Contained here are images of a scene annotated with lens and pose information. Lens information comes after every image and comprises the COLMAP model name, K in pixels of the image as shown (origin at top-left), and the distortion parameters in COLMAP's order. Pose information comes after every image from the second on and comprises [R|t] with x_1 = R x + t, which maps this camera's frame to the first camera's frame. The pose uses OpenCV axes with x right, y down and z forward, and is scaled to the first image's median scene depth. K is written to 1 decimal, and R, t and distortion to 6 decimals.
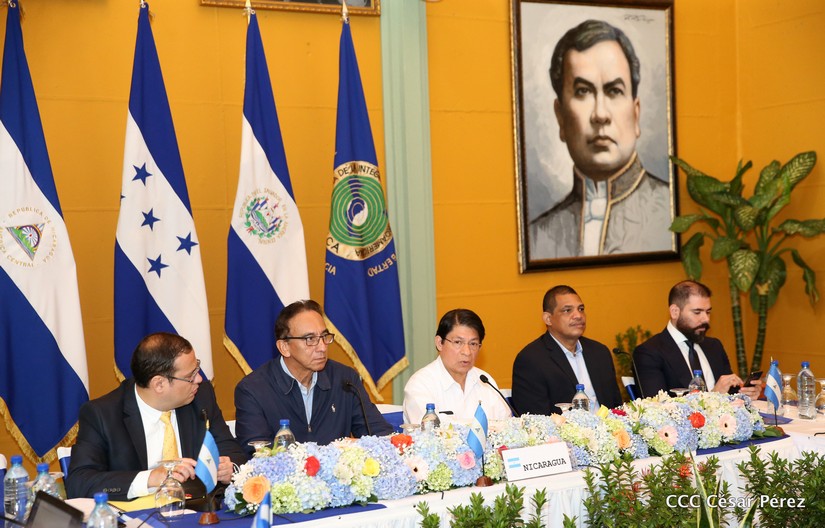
lens RADIAL K [[1281.6, 0, 434.7], [0, 1281.6, 287.0], [0, 0, 1]] dist [0.138120, 0.000000]
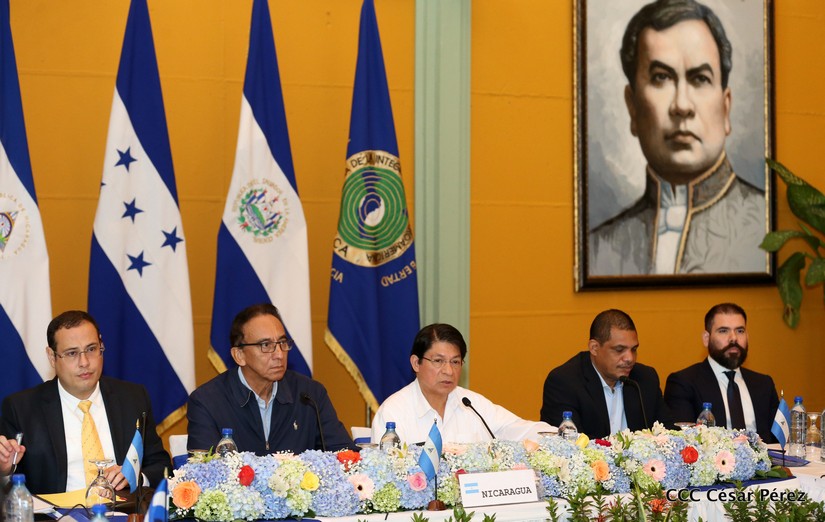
lens RADIAL K [[1685.1, 0, 425.7], [0, 1685.1, 290.7], [0, 0, 1]] dist [-0.277714, 0.000000]
pose [[0.996525, 0.042830, -0.071437, 0.059667], [-0.043625, 0.999002, -0.009608, 0.004335], [0.070954, 0.012691, 0.997399, -0.113712]]
